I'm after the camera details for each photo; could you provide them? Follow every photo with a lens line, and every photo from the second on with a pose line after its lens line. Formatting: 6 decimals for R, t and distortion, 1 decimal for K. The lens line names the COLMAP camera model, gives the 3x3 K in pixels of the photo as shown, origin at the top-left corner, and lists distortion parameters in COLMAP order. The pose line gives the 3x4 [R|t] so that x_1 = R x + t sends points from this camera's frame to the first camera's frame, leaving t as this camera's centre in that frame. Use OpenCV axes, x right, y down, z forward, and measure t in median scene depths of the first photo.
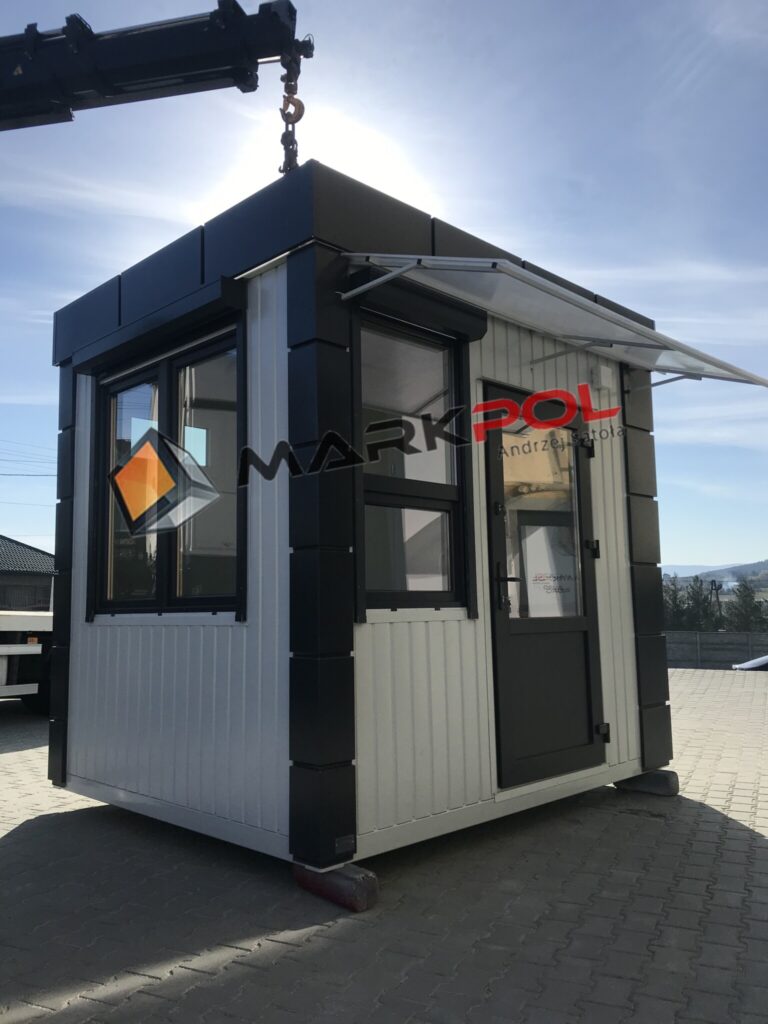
lens RADIAL K [[856.2, 0, 384.6], [0, 856.2, 495.8], [0, 0, 1]] dist [0.005653, -0.013441]
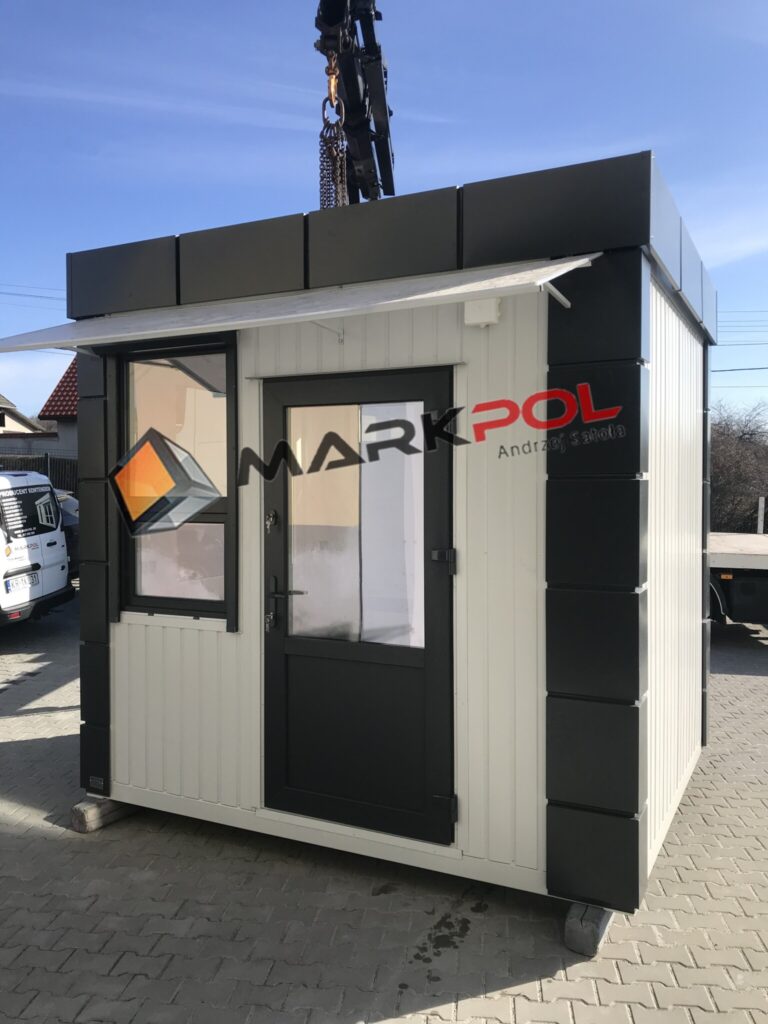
lens RADIAL K [[856.2, 0, 384.6], [0, 856.2, 495.8], [0, 0, 1]] dist [0.005653, -0.013441]
pose [[0.306799, 0.025136, -0.951442, 1.216472], [0.123119, 0.990204, 0.065860, -0.064935], [0.943777, -0.137347, 0.300699, 0.972467]]
